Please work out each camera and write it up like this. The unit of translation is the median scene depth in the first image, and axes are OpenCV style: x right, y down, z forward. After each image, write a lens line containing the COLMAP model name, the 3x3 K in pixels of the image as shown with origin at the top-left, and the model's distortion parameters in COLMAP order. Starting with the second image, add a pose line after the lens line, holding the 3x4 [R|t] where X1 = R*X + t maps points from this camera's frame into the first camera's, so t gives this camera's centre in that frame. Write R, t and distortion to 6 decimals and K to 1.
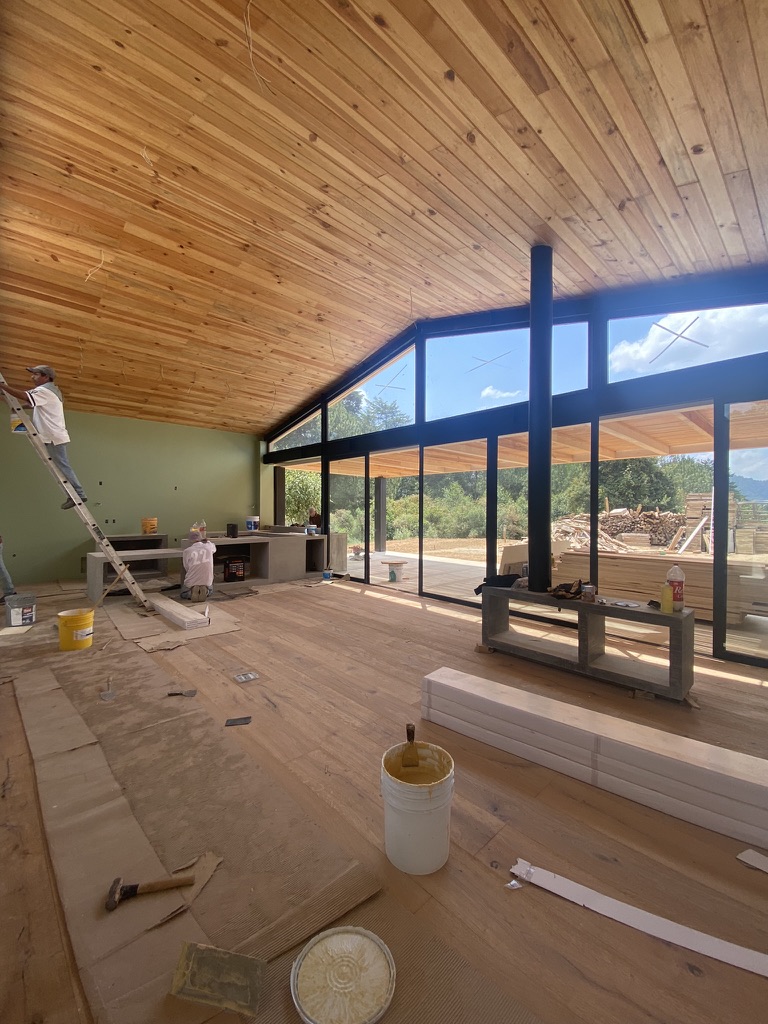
lens RADIAL K [[410.3, 0, 388.6], [0, 410.3, 510.9], [0, 0, 1]] dist [0.009315, -0.015344]
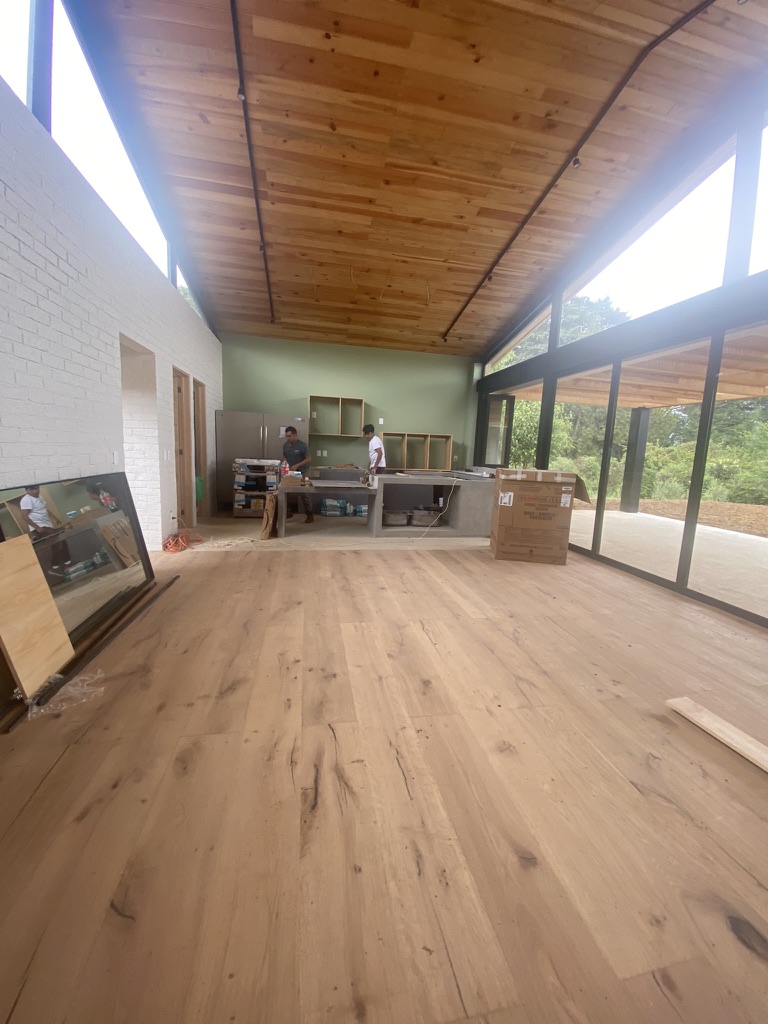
lens RADIAL K [[410.3, 0, 388.6], [0, 410.3, 510.9], [0, 0, 1]] dist [0.009315, -0.015344]
pose [[0.843842, 0.111674, -0.524842, 0.012168], [-0.042472, 0.988936, 0.142136, 0.026259], [0.534908, -0.097649, 0.839249, 0.368756]]
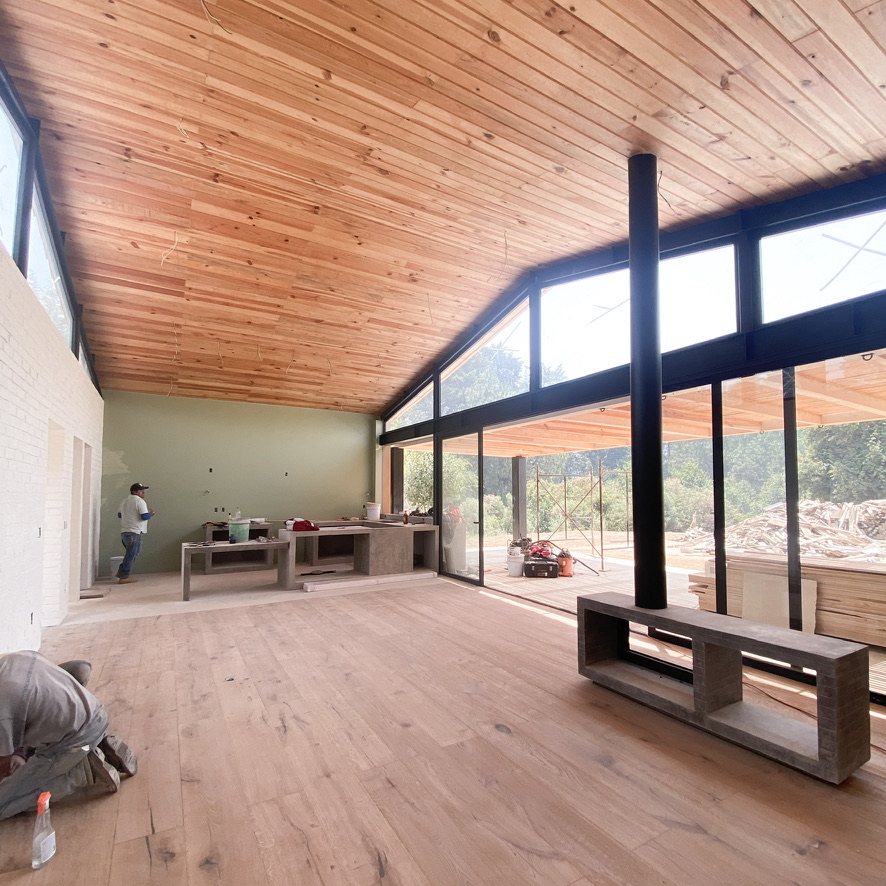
lens RADIAL K [[477.3, 0, 454.8], [0, 477.3, 474.7], [0, 0, 1]] dist [0.014477, -0.018358]
pose [[0.975718, -0.015473, -0.218485, 0.159195], [0.005153, 0.998847, -0.047727, -0.001656], [0.218971, 0.045442, 0.974673, 0.052560]]
